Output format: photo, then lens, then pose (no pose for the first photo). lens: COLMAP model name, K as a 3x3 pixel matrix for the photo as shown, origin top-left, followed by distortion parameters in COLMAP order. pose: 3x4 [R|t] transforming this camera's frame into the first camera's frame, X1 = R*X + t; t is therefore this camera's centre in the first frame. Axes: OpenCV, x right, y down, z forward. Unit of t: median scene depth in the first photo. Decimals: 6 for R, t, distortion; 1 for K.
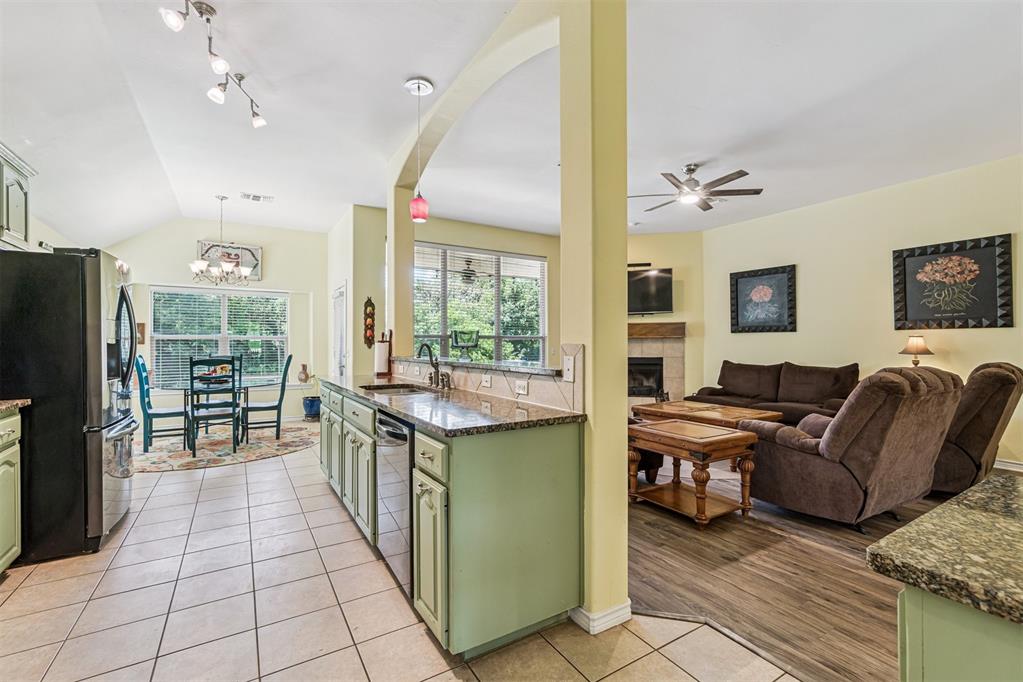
lens RADIAL K [[441.0, 0, 511.5], [0, 441.0, 341.0], [0, 0, 1]] dist [0.000837, 0.000048]
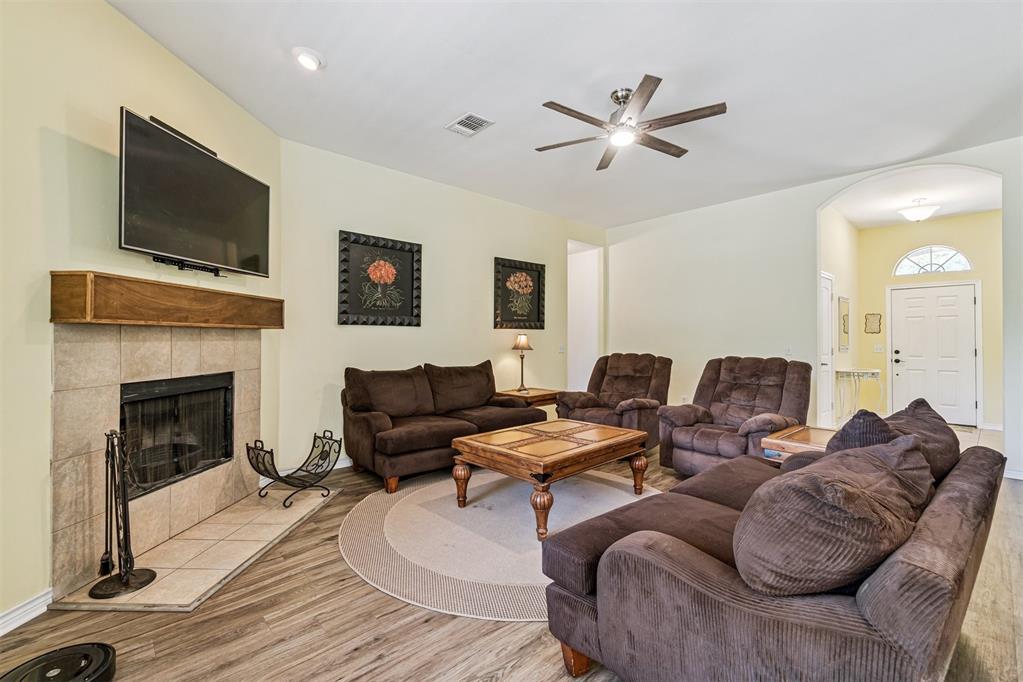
lens RADIAL K [[441.0, 0, 511.5], [0, 441.0, 341.0], [0, 0, 1]] dist [0.000837, 0.000048]
pose [[-0.198501, -0.011551, 0.980033, -0.186766], [-0.012288, 0.999881, 0.009296, -0.003345], [-0.980024, -0.010197, -0.198619, 0.945165]]
